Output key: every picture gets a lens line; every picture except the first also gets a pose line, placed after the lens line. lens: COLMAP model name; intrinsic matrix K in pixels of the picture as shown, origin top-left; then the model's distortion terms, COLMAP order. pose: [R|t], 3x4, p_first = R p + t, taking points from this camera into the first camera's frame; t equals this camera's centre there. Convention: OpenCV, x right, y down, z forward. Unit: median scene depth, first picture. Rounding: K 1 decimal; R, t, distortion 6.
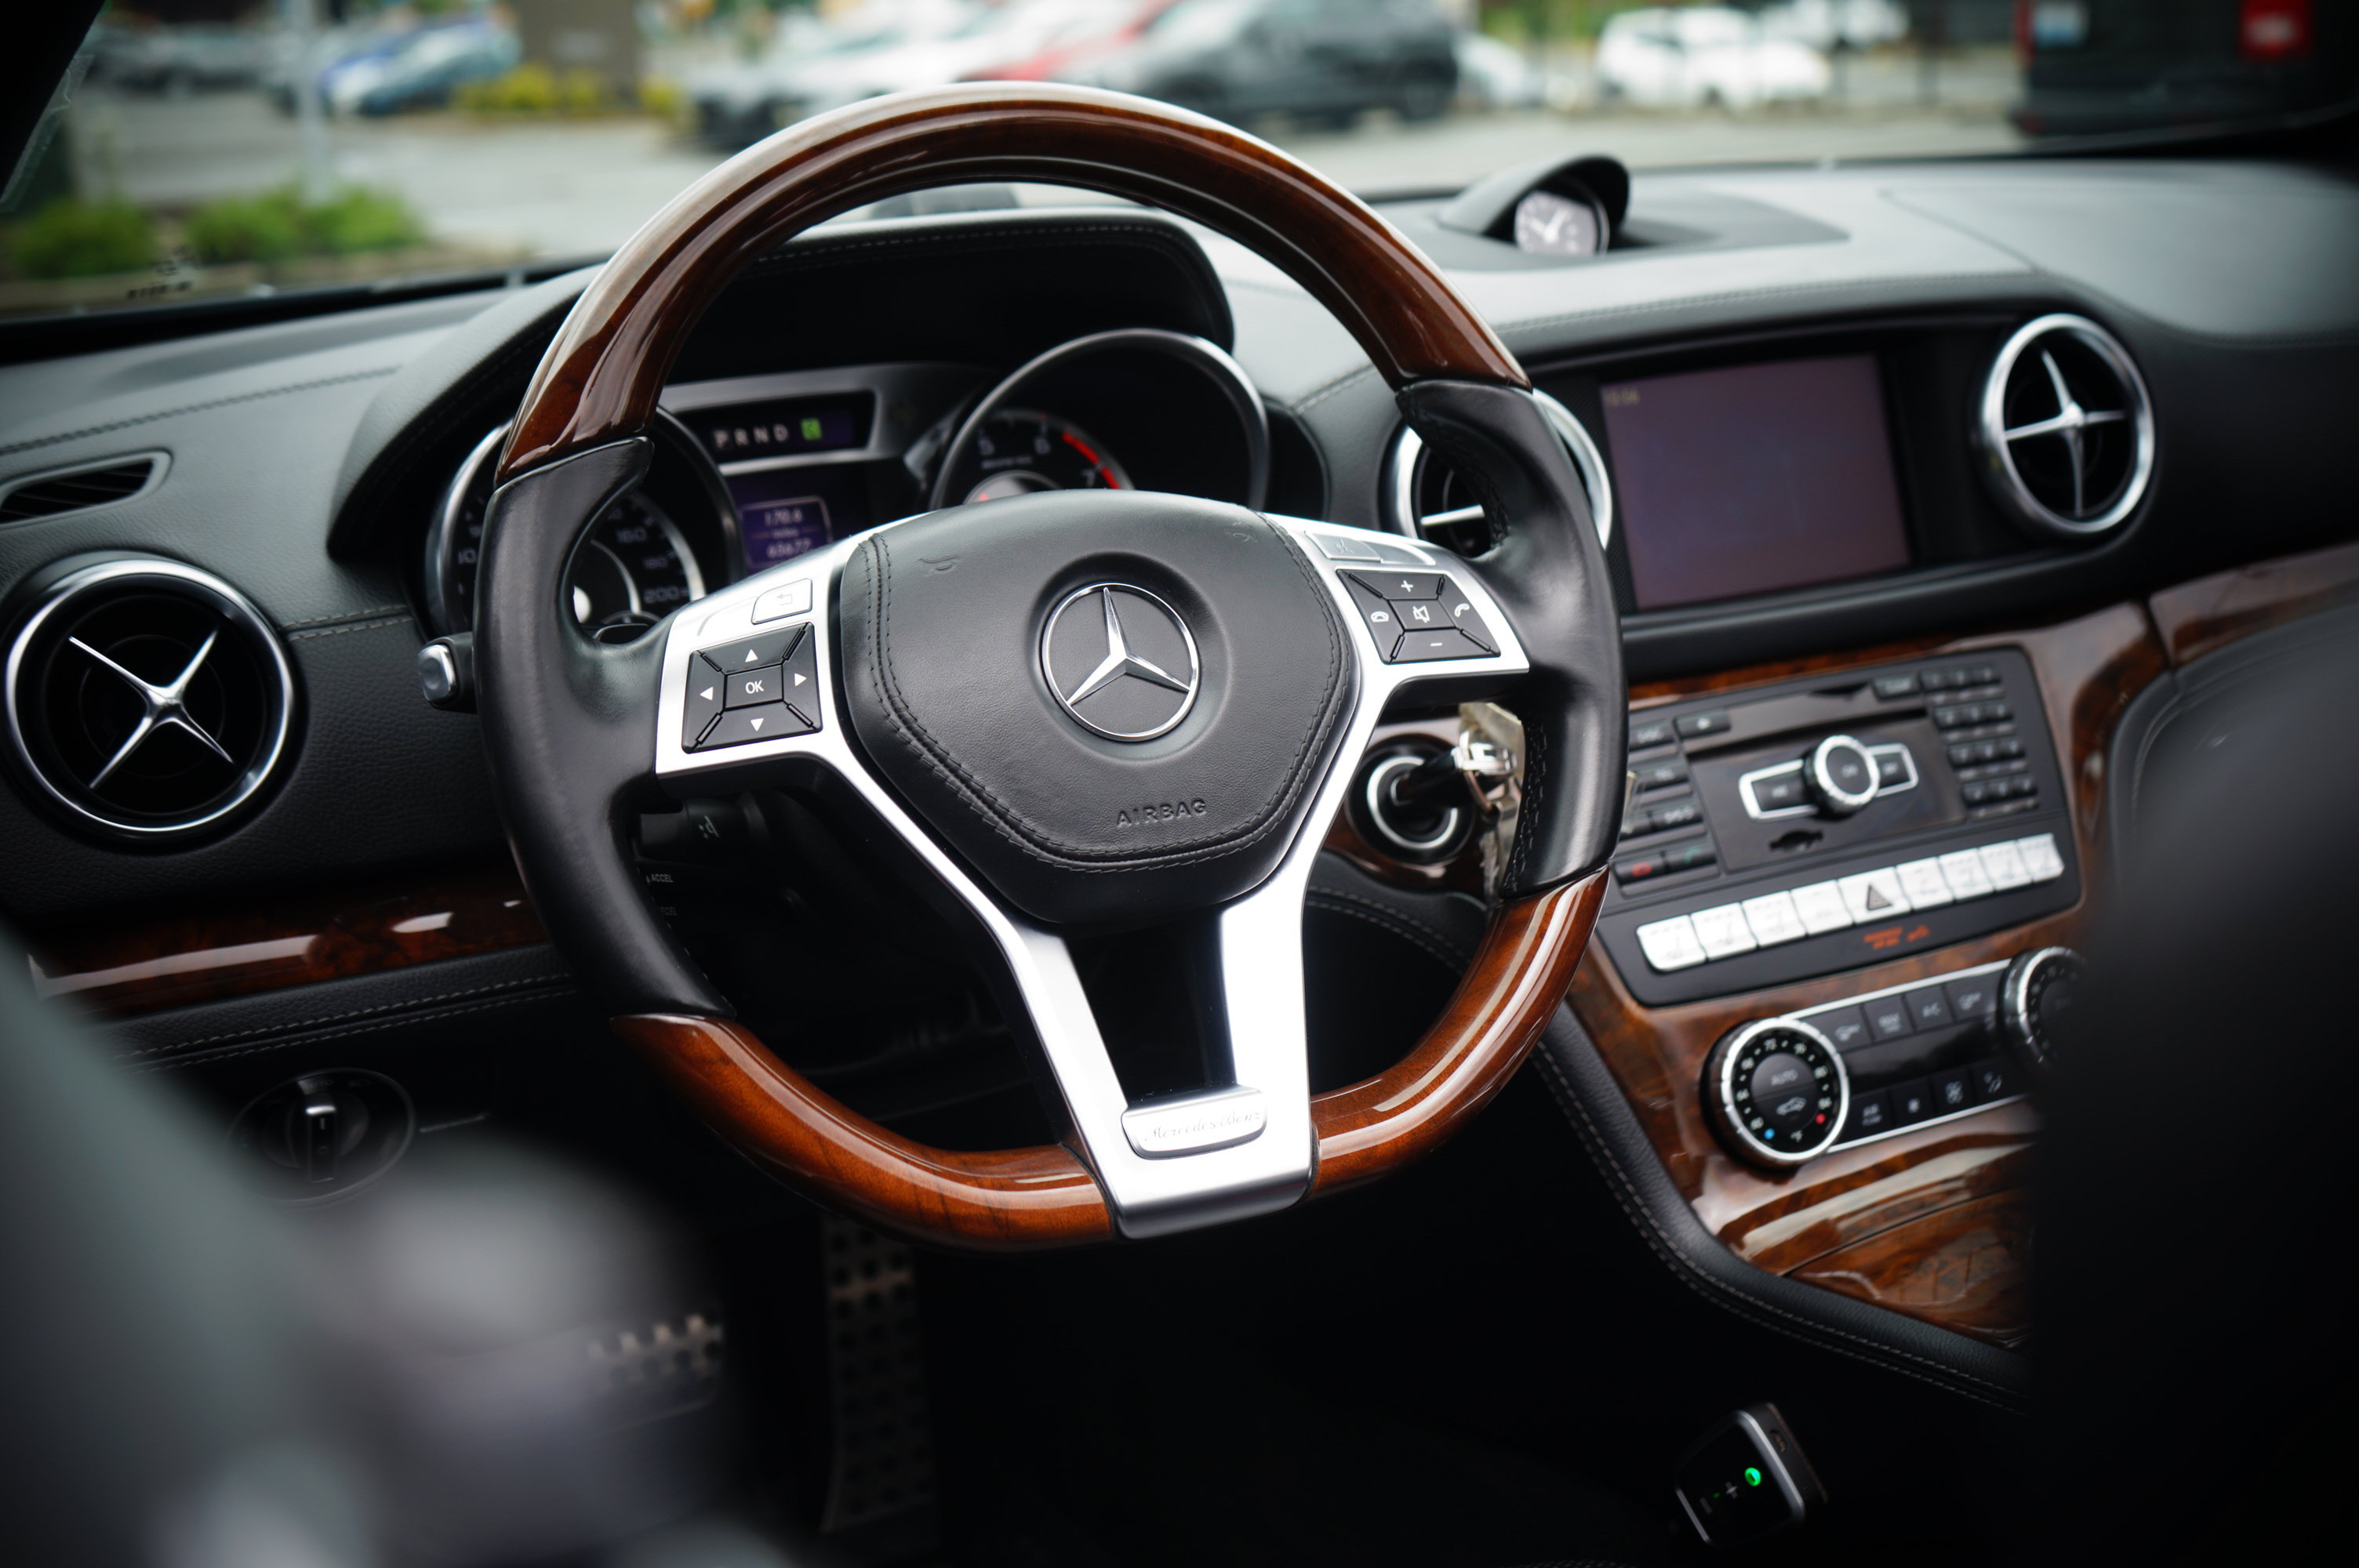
lens RADIAL K [[2900.6, 0, 1179.5], [0, 2900.6, 784.0], [0, 0, 1]] dist [-0.026876, 0.000043]
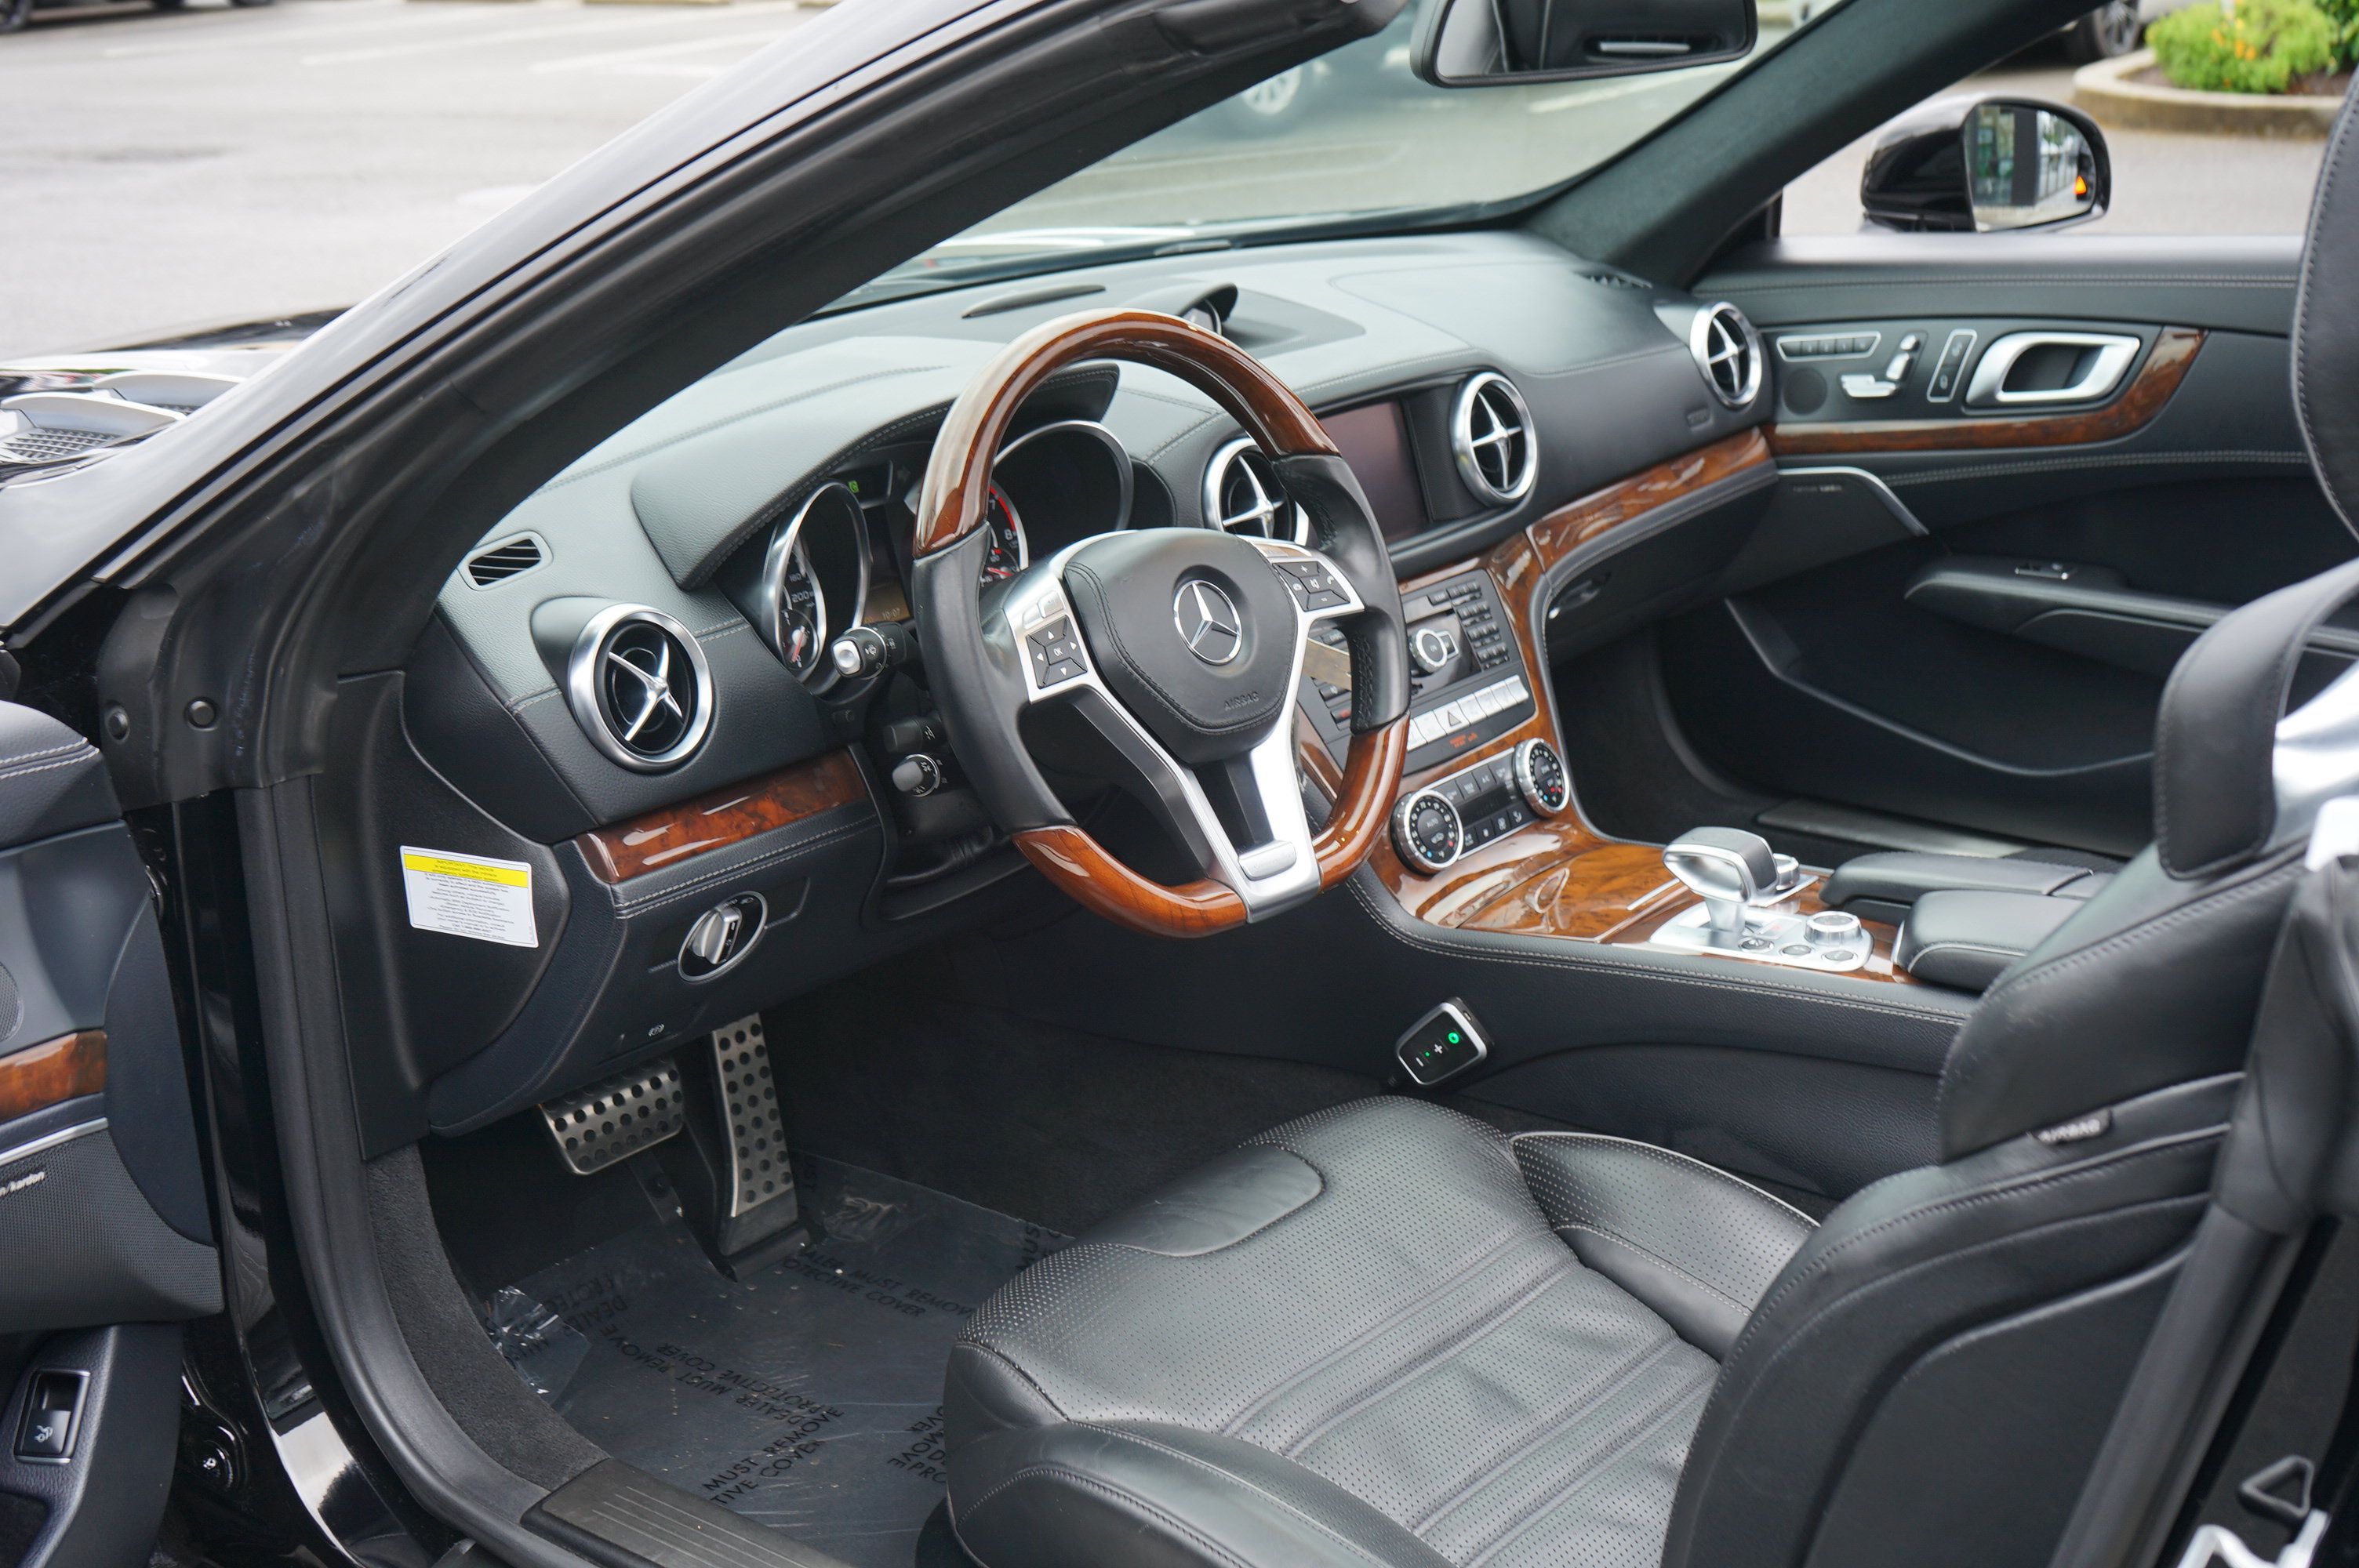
lens RADIAL K [[2900.6, 0, 1179.5], [0, 2900.6, 784.0], [0, 0, 1]] dist [-0.026876, 0.000043]
pose [[0.918852, -0.094037, 0.383235, -0.619837], [0.076210, 0.995195, 0.061474, -0.044325], [-0.387174, -0.027279, 0.921603, -0.590443]]
